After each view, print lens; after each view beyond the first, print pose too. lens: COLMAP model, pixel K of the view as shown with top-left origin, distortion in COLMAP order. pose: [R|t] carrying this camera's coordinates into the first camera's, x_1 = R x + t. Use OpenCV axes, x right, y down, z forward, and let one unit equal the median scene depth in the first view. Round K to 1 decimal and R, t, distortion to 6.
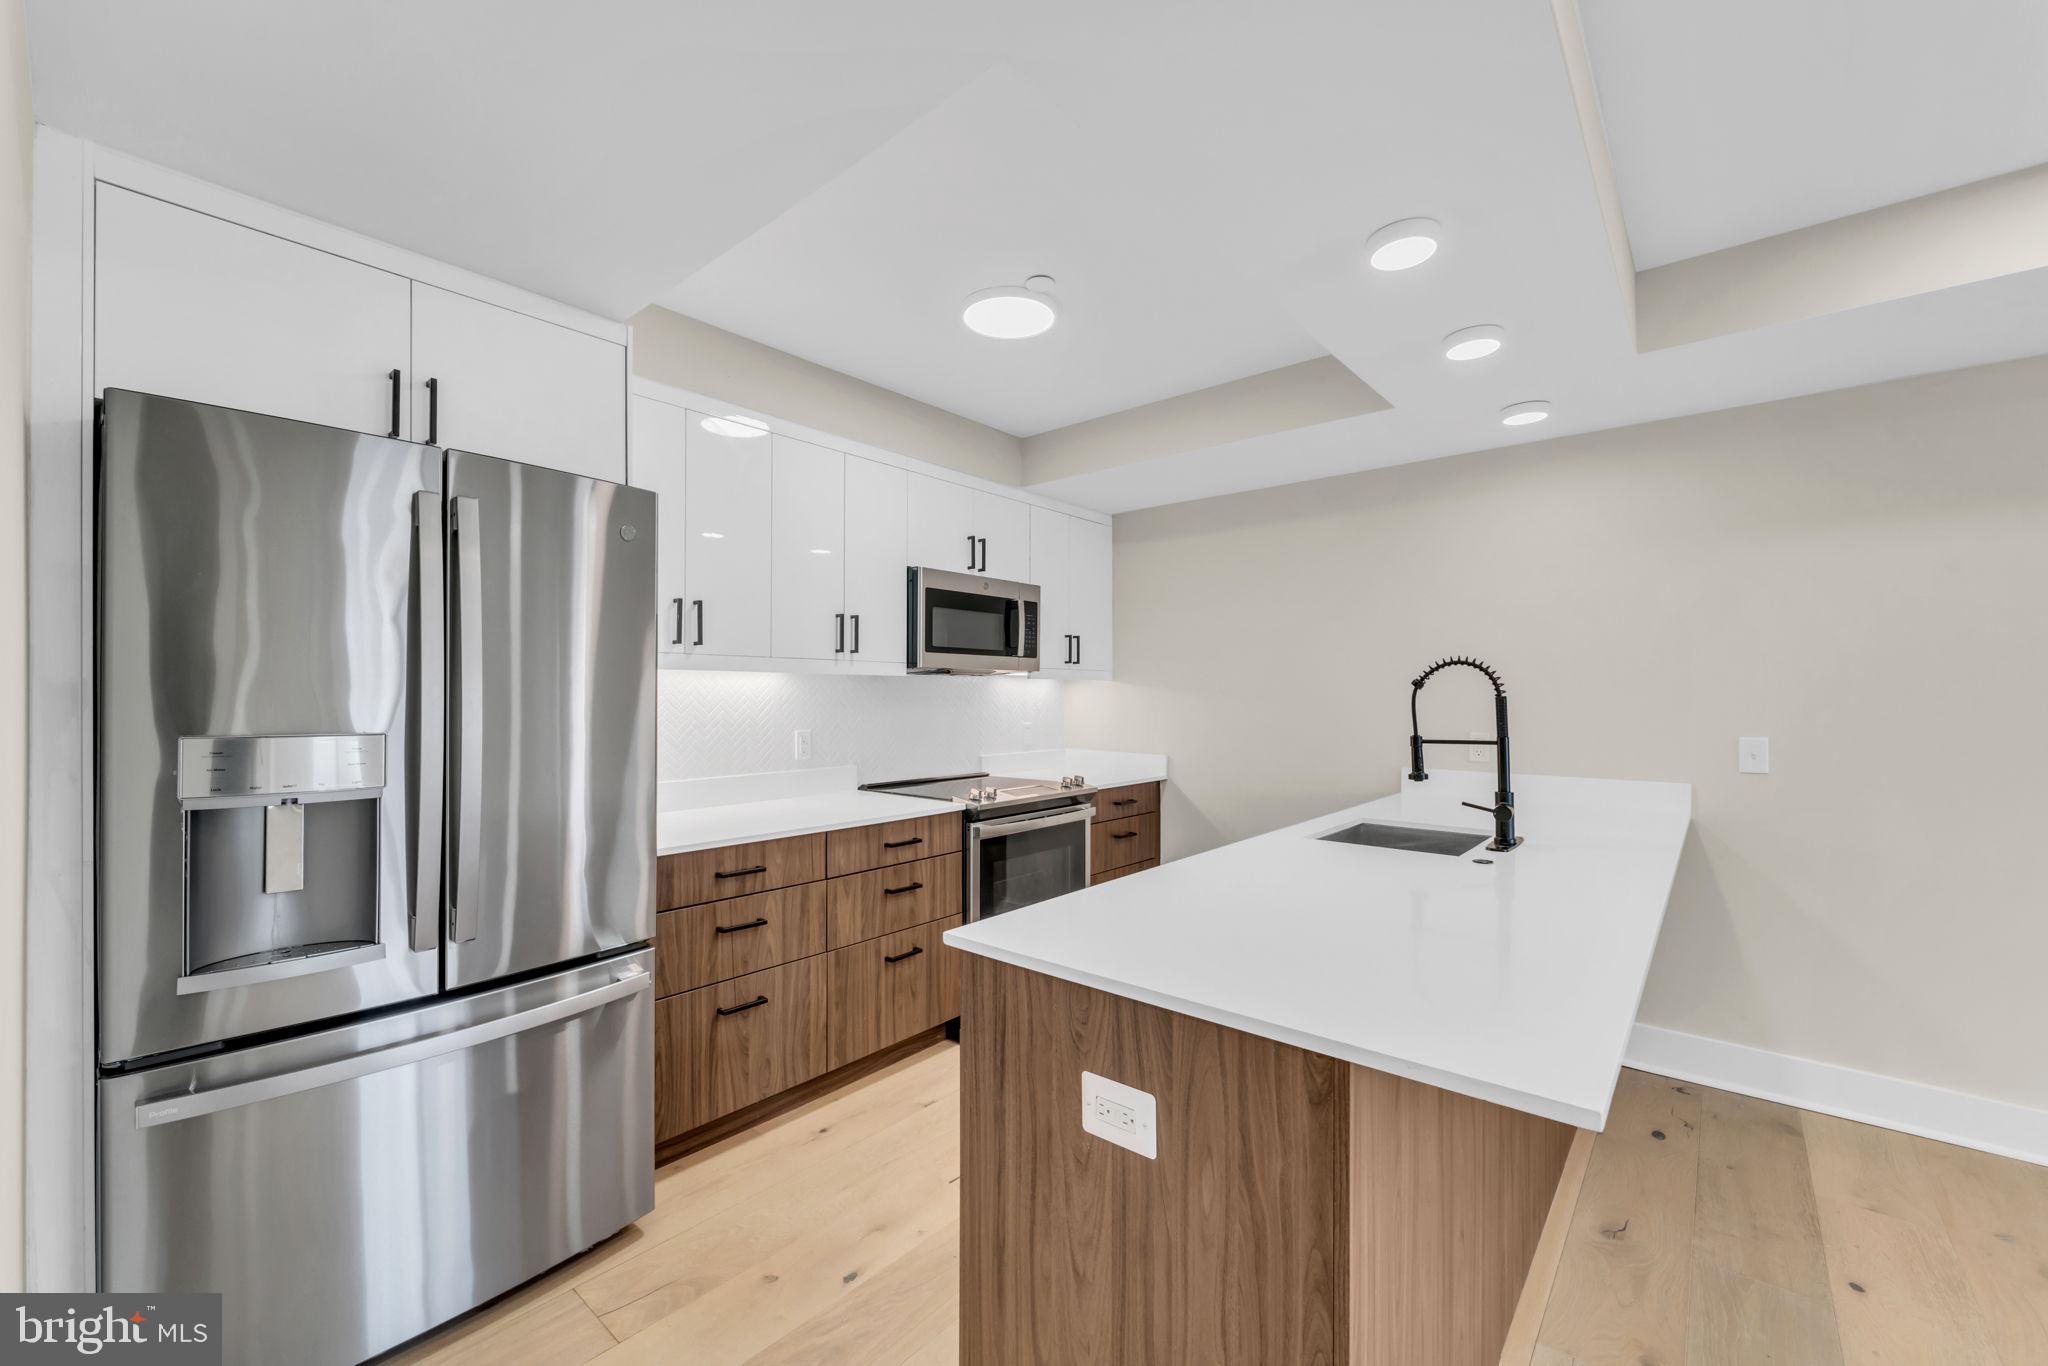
lens RADIAL K [[816.9, 0, 987.3], [0, 816.9, 698.3], [0, 0, 1]] dist [-0.000864, -0.000199]
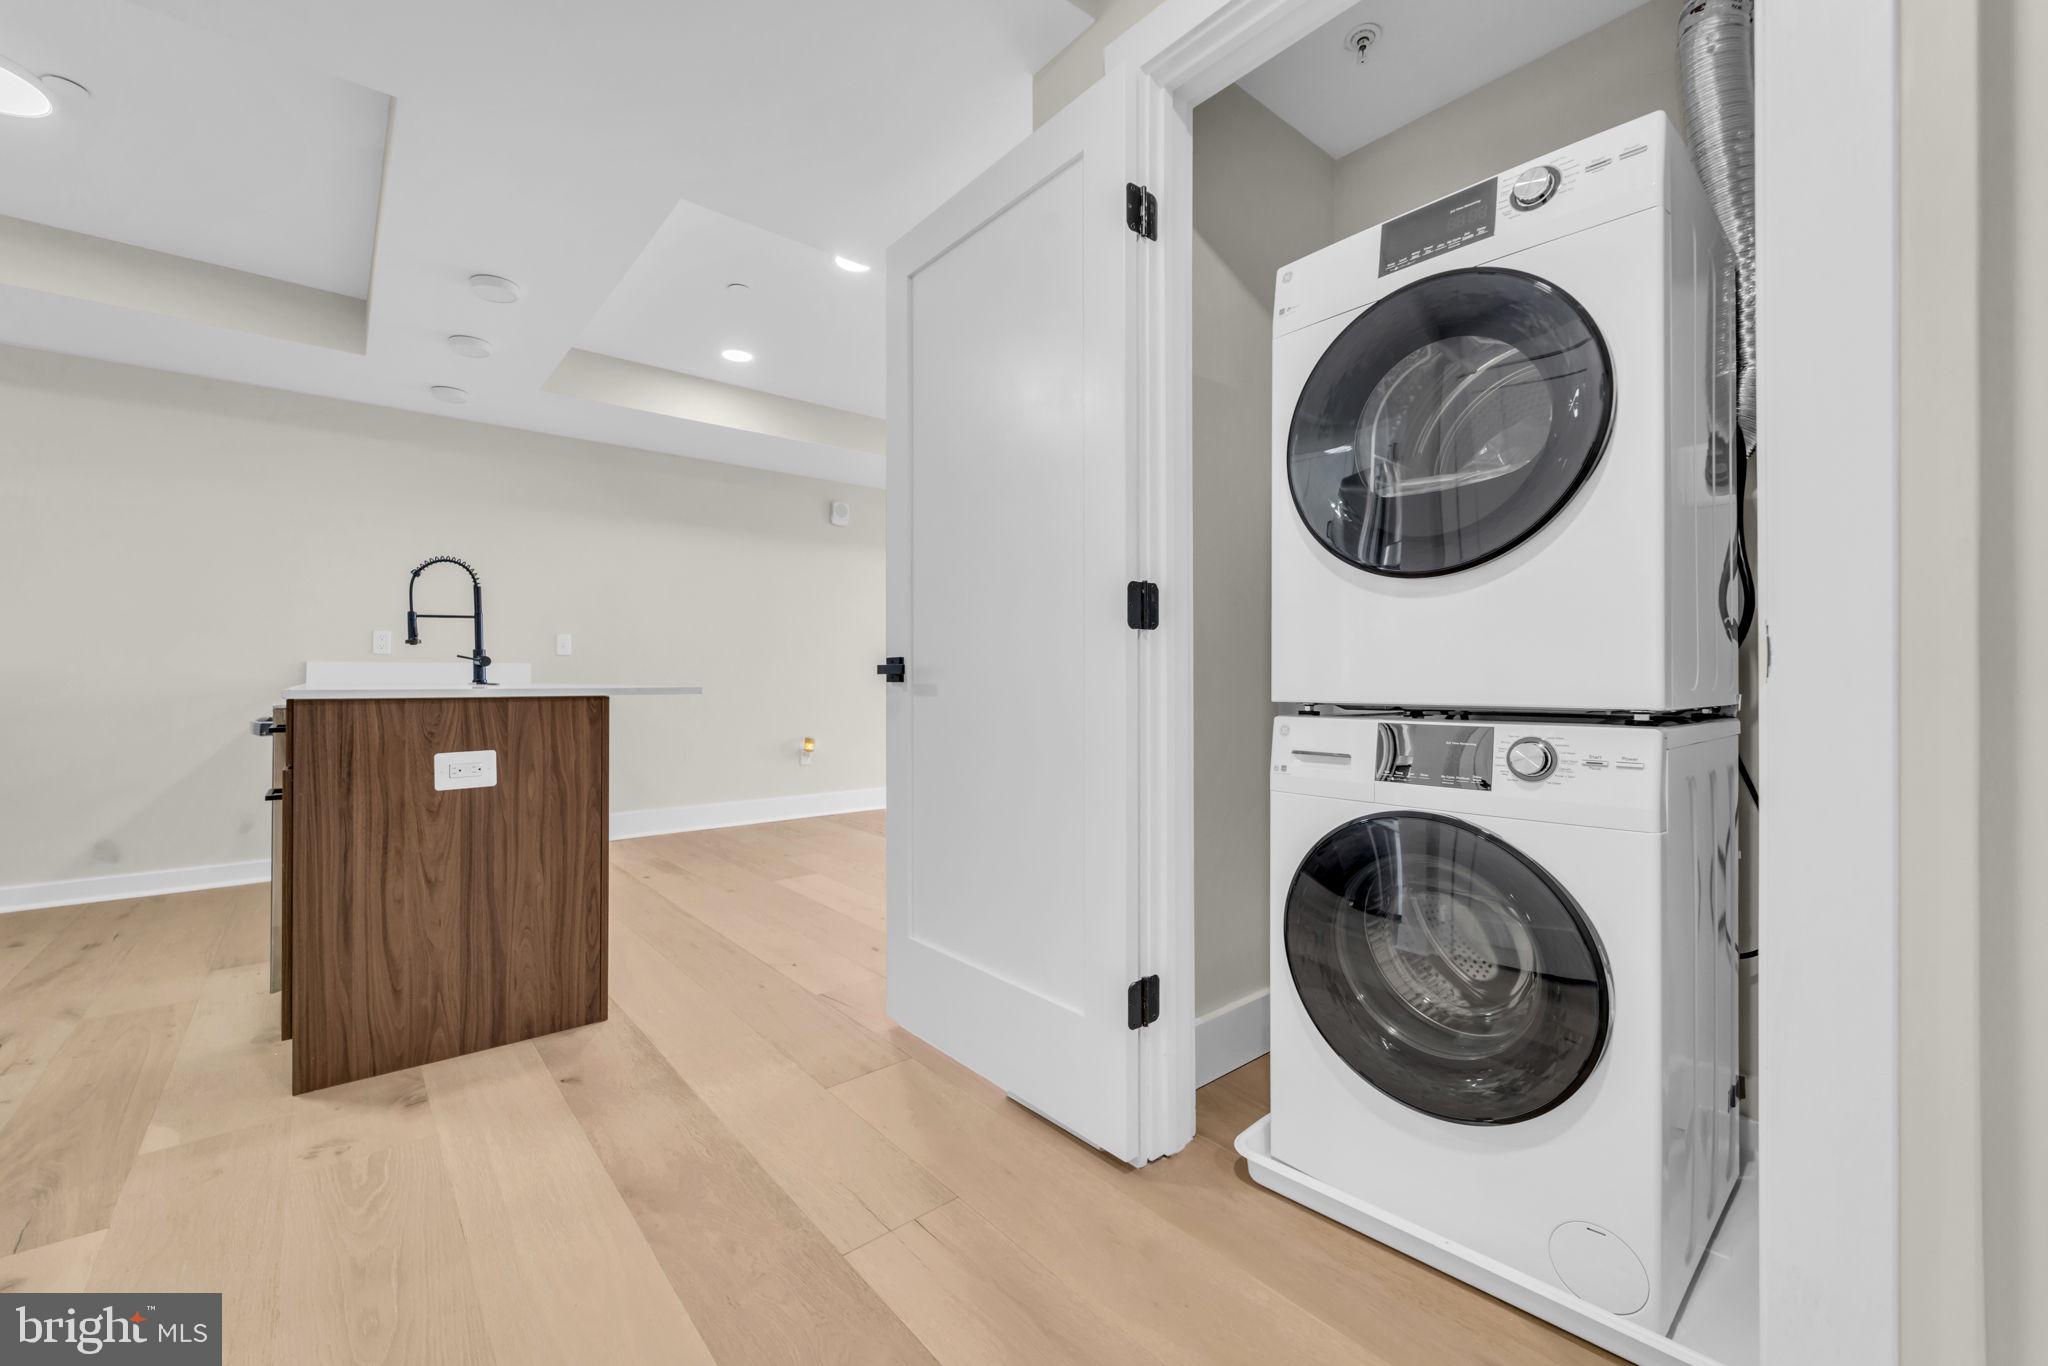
lens RADIAL K [[842.0, 0, 1016.2], [0, 842.0, 673.0], [0, 0, 1]] dist [0.000750, 0.000028]
pose [[0.157174, 0.008493, 0.987534, -1.318866], [-0.002640, 0.999963, -0.008180, 0.298262], [-0.987567, -0.001322, 0.157190, -0.389483]]
